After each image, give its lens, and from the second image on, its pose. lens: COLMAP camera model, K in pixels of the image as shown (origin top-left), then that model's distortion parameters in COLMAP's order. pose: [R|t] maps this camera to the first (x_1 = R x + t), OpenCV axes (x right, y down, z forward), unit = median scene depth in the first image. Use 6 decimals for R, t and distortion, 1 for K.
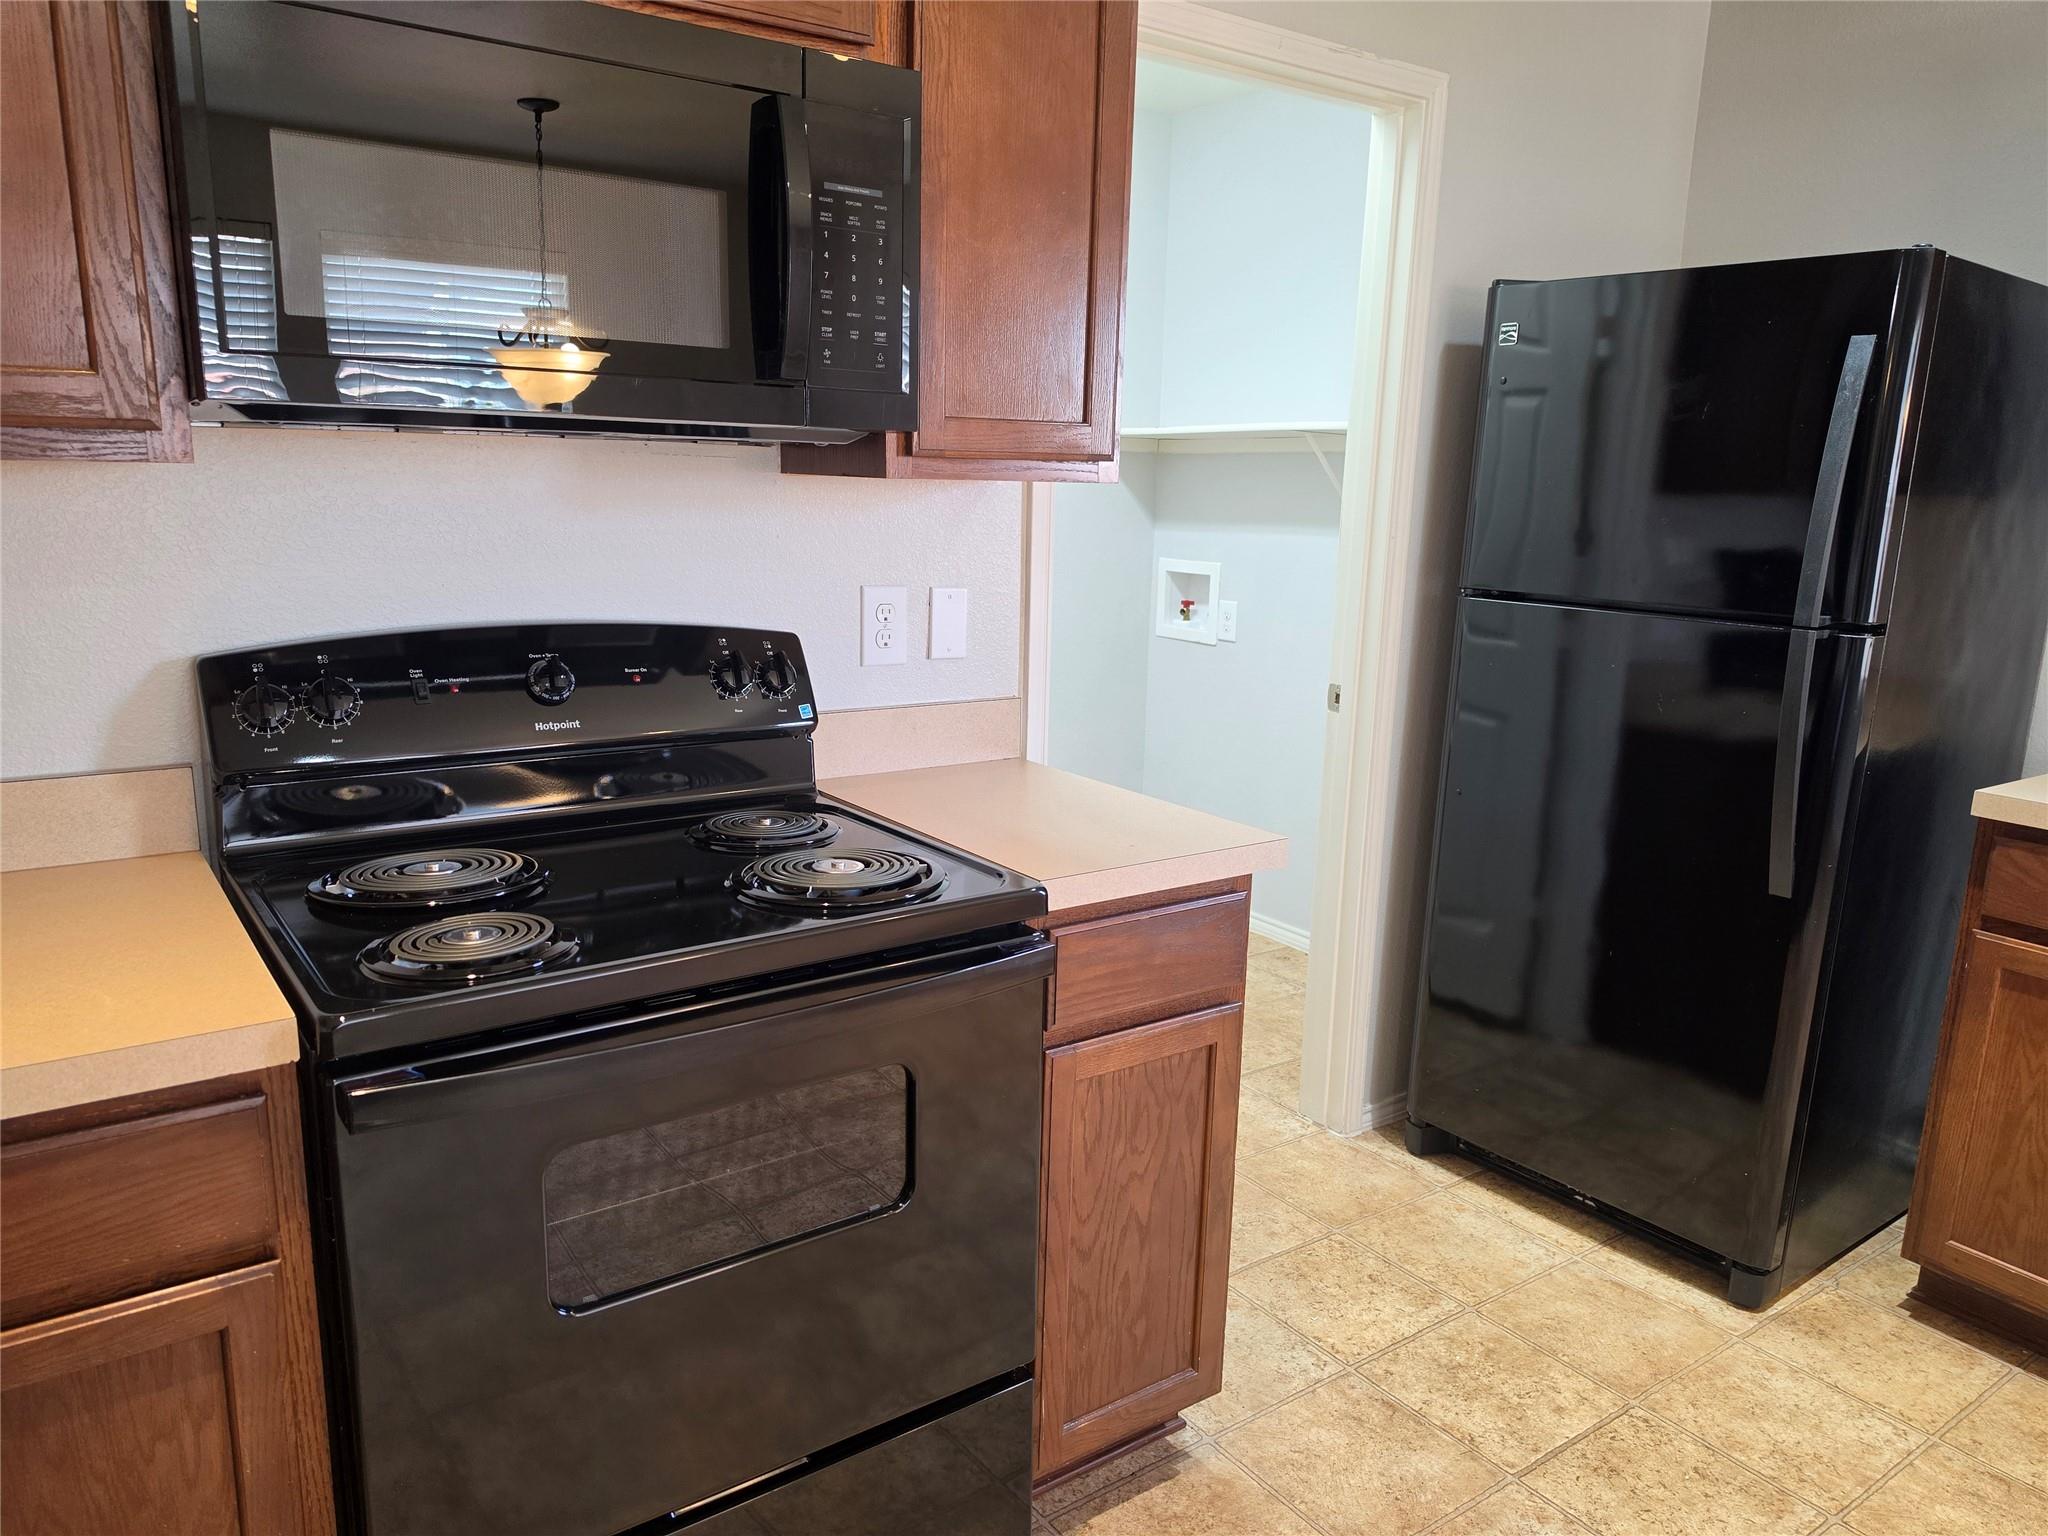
lens RADIAL K [[1421.6, 0, 998.8], [0, 1421.6, 780.2], [0, 0, 1]] dist [0.057053, -0.076860]
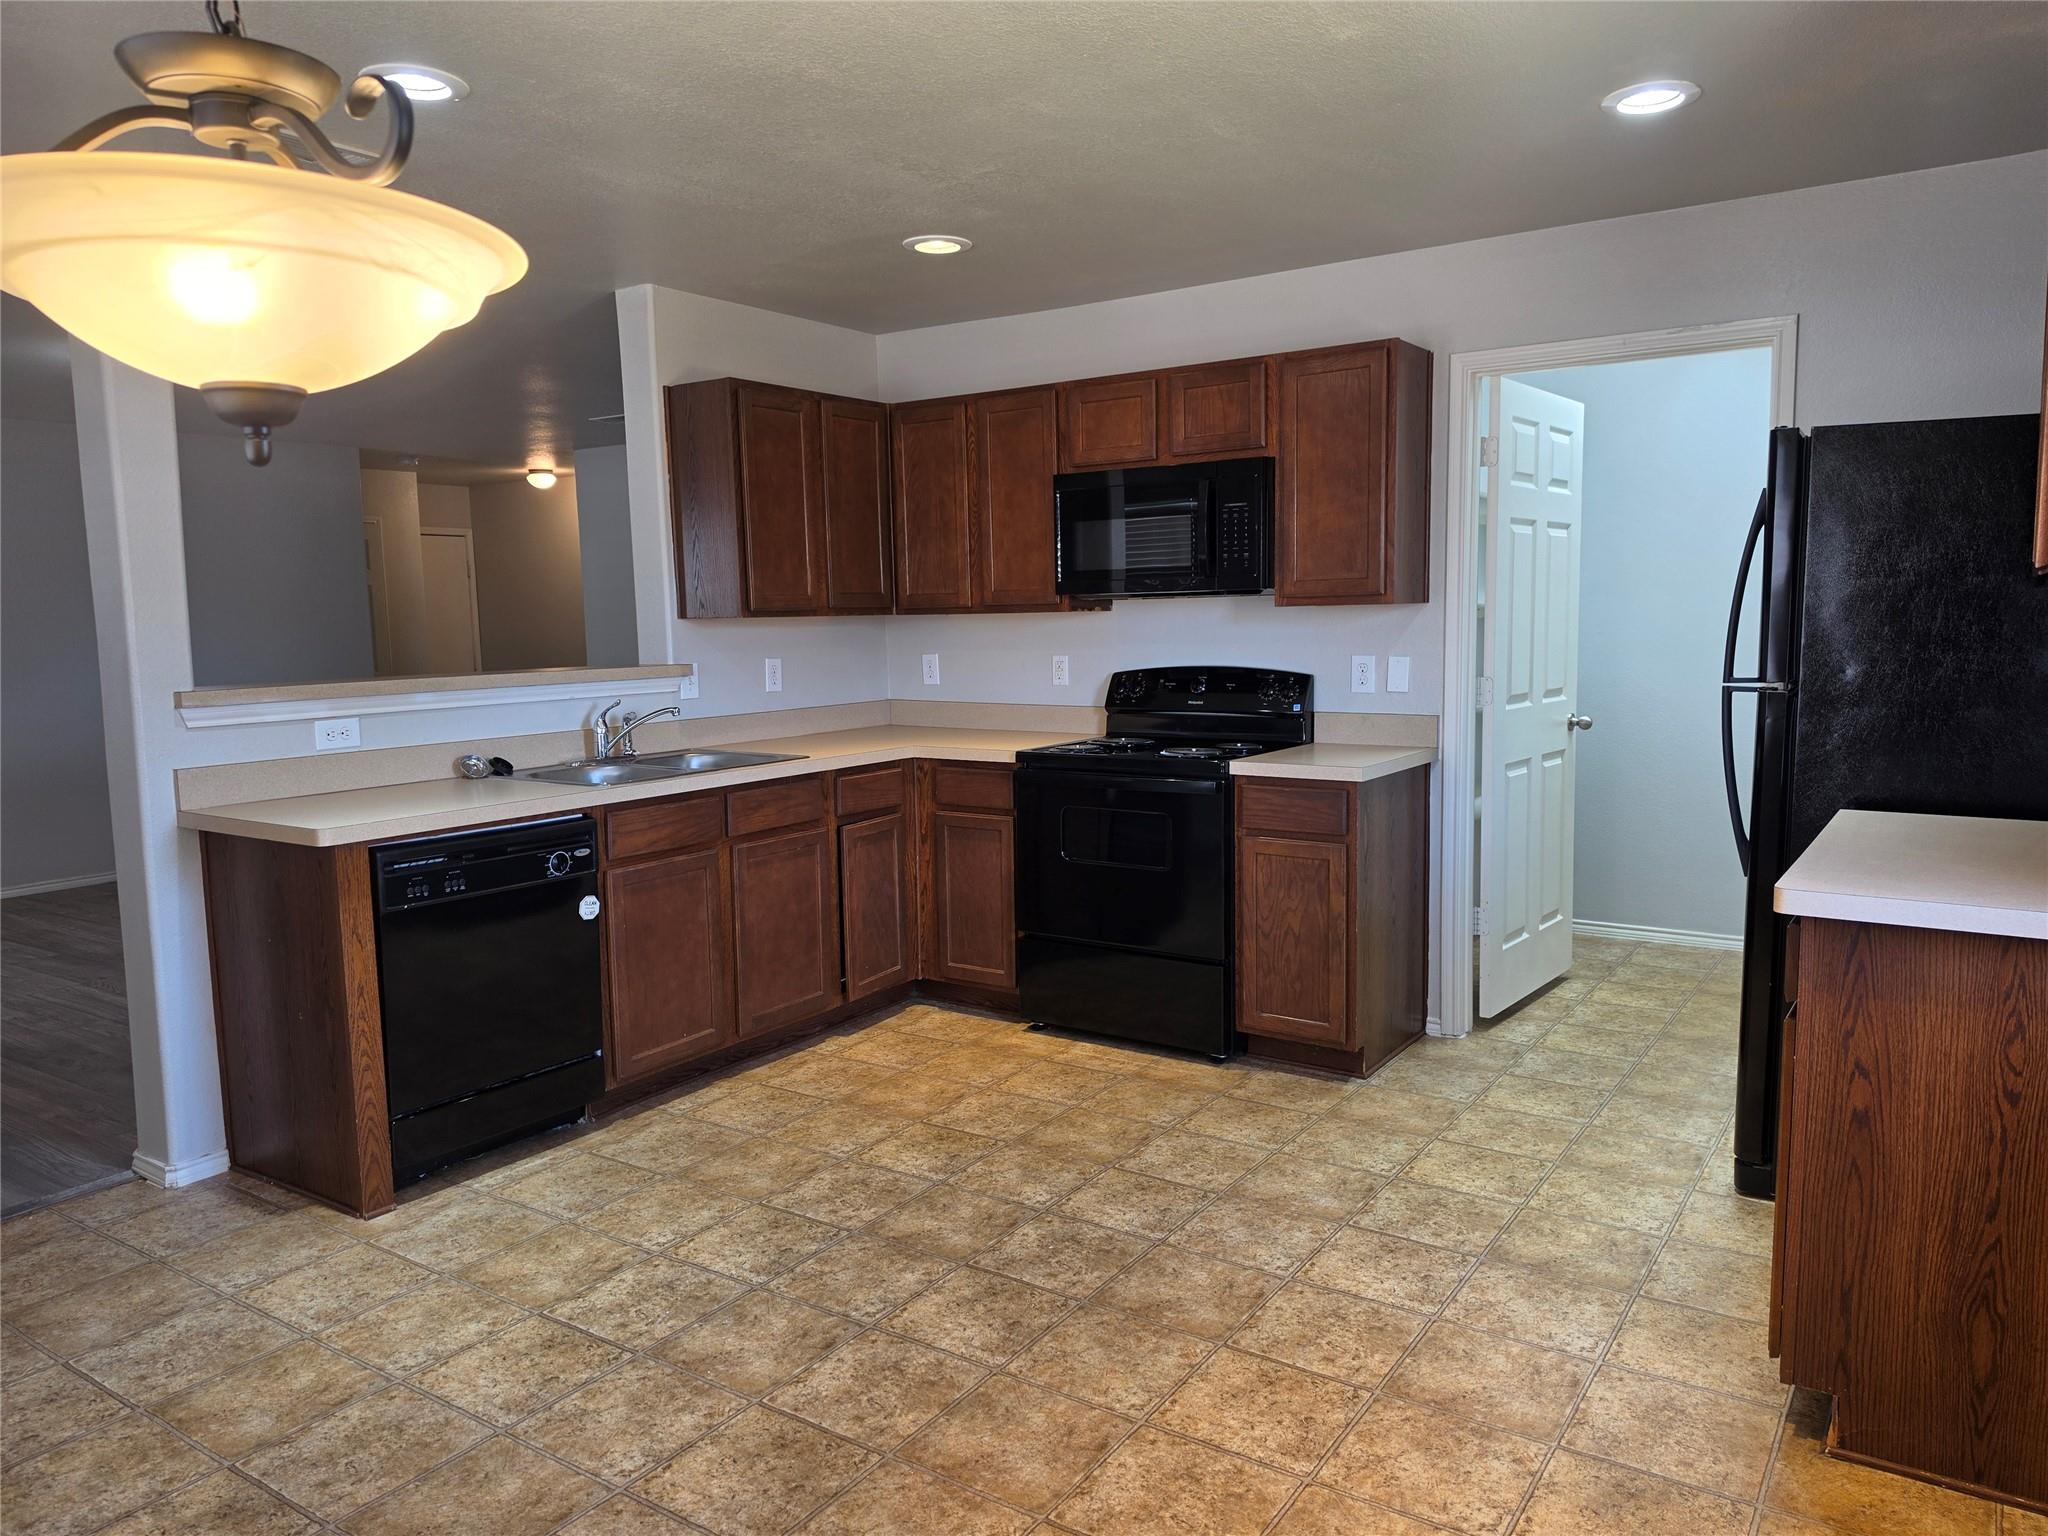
lens RADIAL K [[1421.6, 0, 1050.4], [0, 1421.6, 772.1], [0, 0, 1]] dist [0.057053, -0.076860]
pose [[0.356830, 0.074145, -0.931222, 1.900522], [-0.174346, 0.984616, 0.011590, 0.097178], [0.917756, 0.158219, 0.364268, -0.185411]]
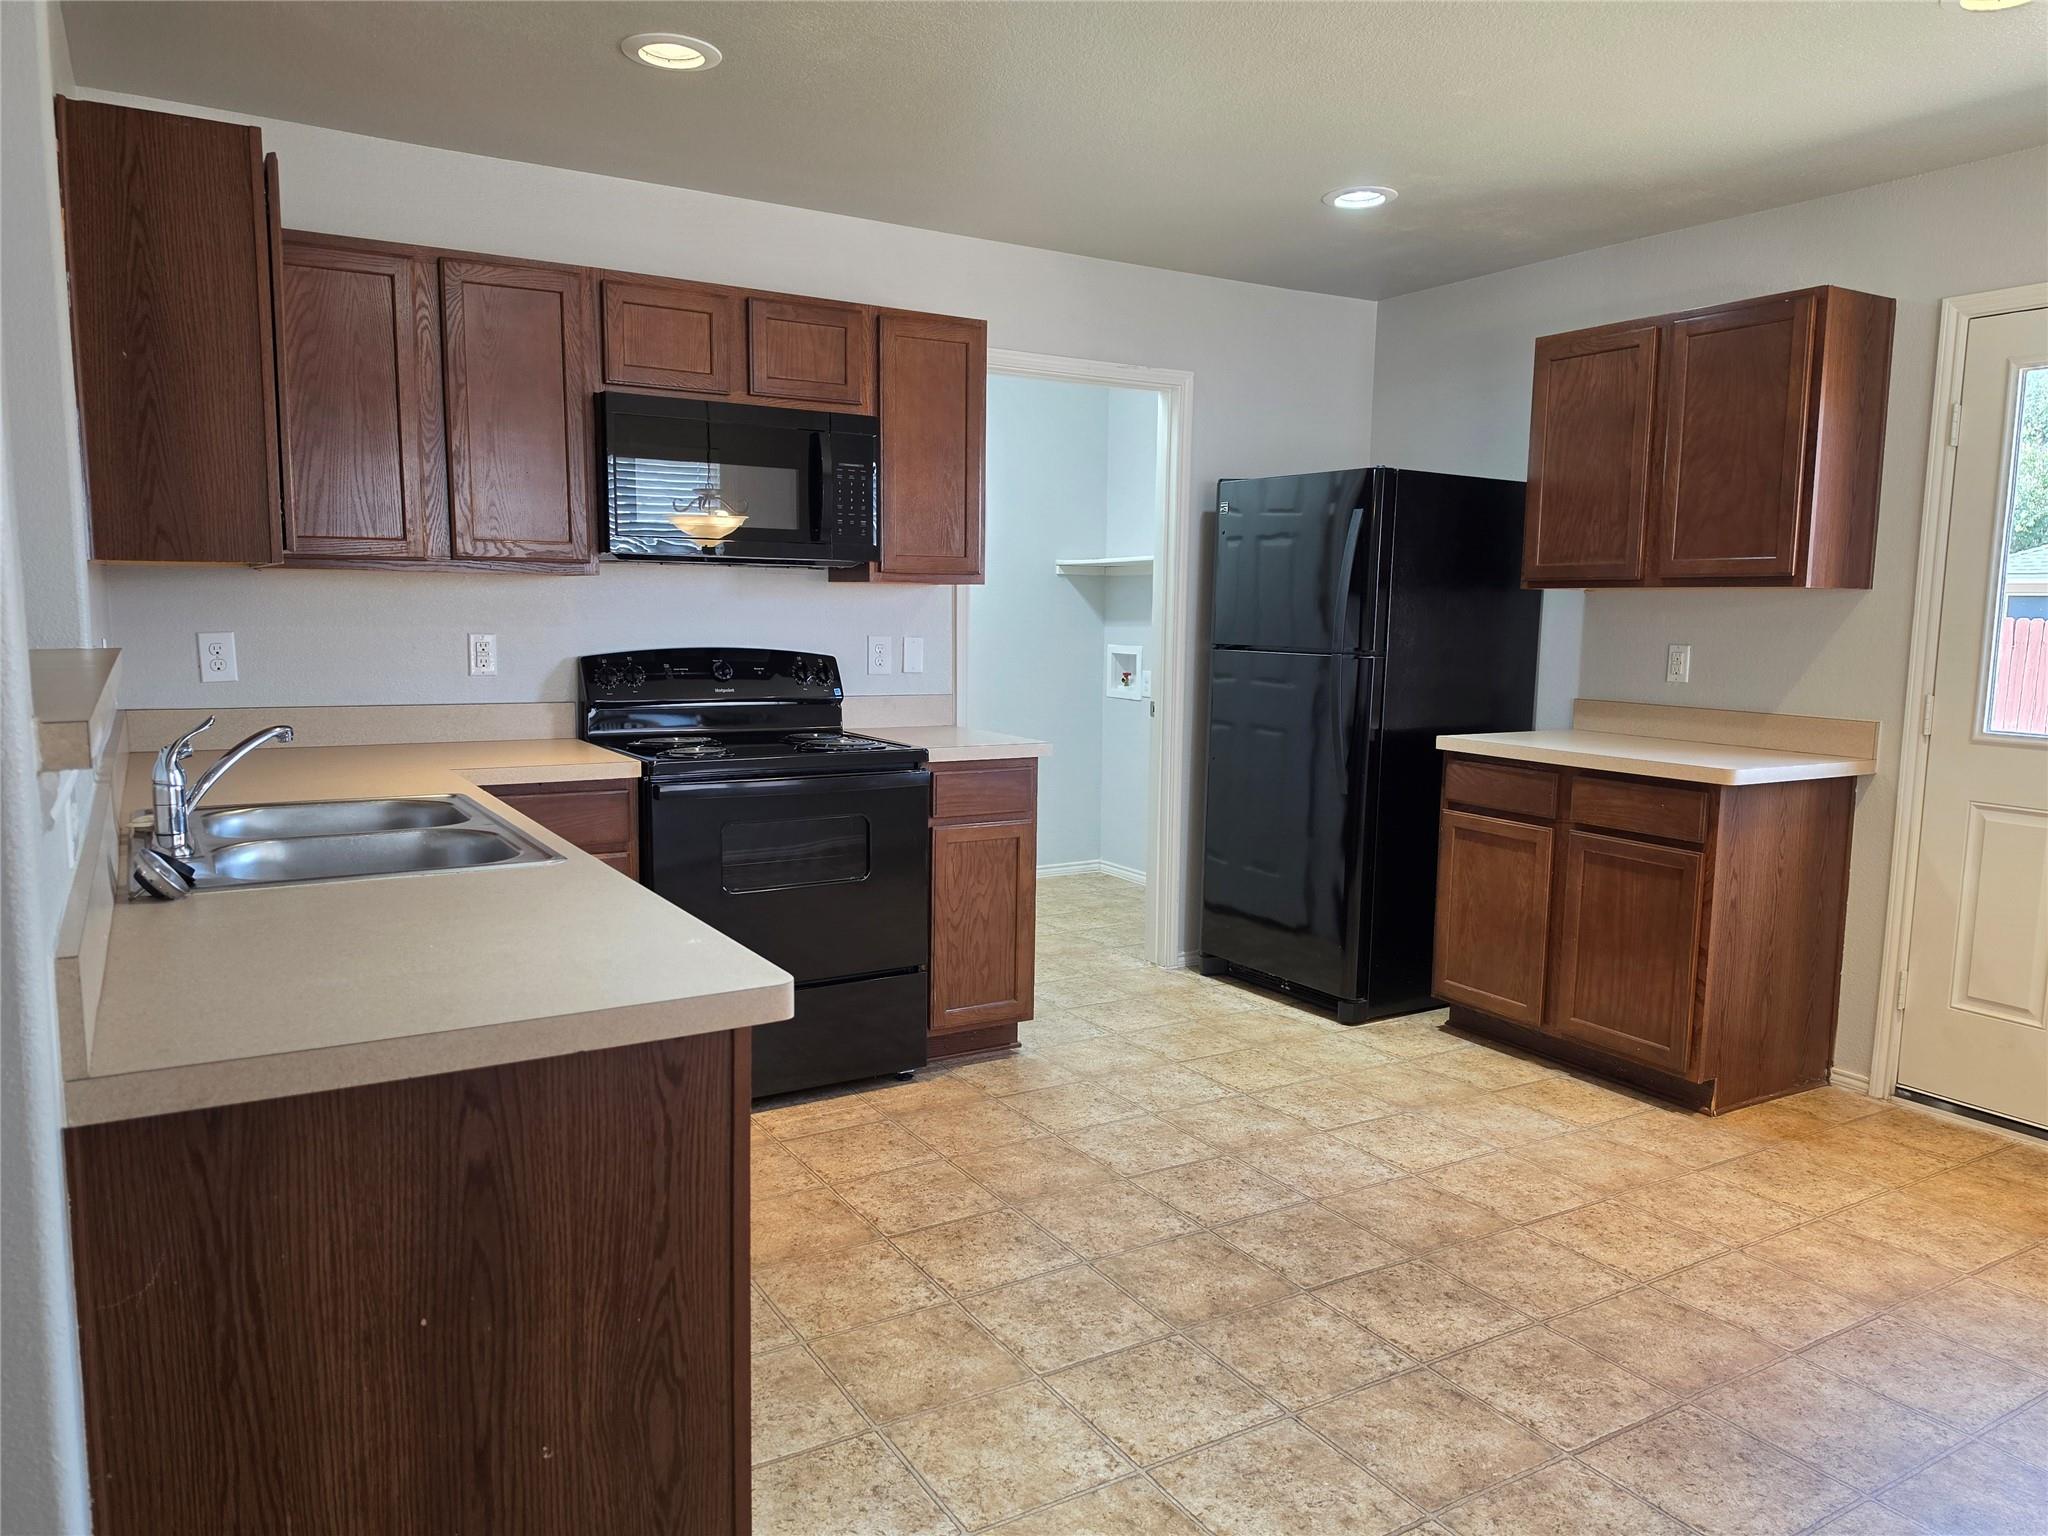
lens RADIAL K [[1421.6, 0, 1021.0], [0, 1421.6, 783.1], [0, 0, 1]] dist [0.057053, -0.076860]
pose [[0.997724, -0.002050, -0.067398, 0.285453], [-0.003879, 0.996136, -0.087734, 0.277860], [0.067318, 0.087796, 0.993861, -1.099318]]
